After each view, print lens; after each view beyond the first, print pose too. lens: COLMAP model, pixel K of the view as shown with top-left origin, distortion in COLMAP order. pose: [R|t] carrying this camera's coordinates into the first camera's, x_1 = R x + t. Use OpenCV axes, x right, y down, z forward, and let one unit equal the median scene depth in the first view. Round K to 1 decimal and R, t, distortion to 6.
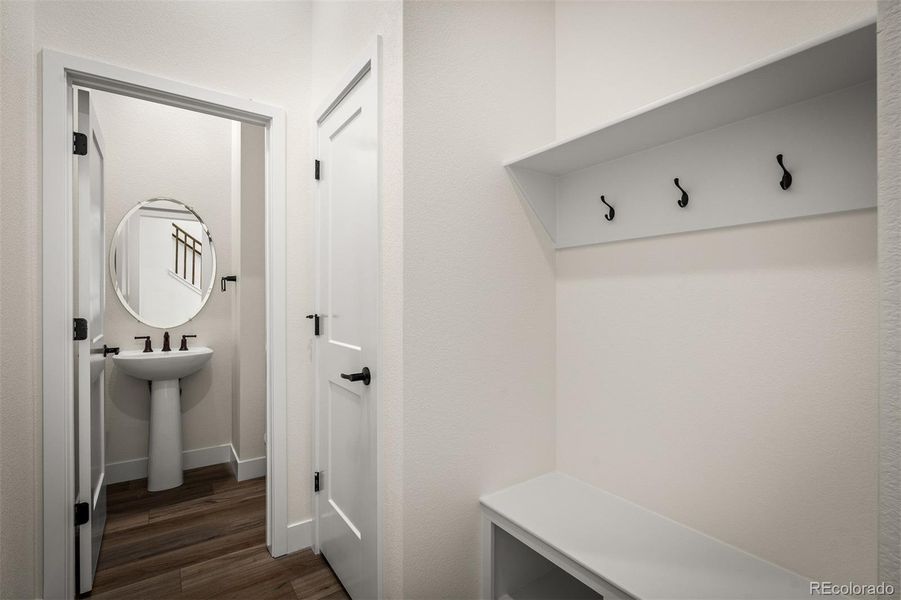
lens RADIAL K [[409.0, 0, 452.1], [0, 409.0, 302.8], [0, 0, 1]] dist [-0.000844, -0.000474]
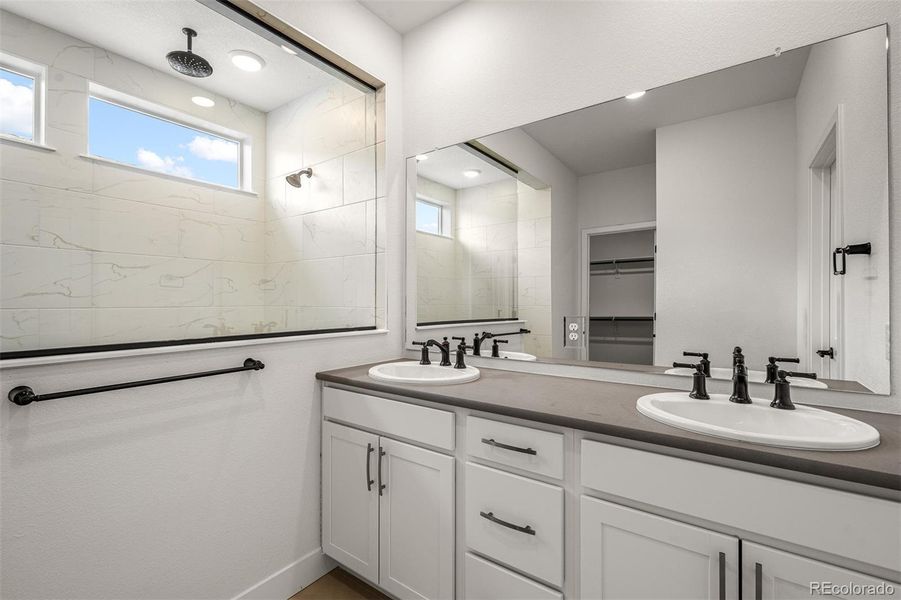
lens RADIAL K [[400.6, 0, 447.4], [0, 400.6, 300.3], [0, 0, 1]] dist [-0.002059, -0.000452]
pose [[0.337292, 0.001340, -0.941399, -0.322156], [0.003111, 0.999992, 0.002538, 0.005623], [0.941395, -0.003785, 0.337285, 0.448994]]
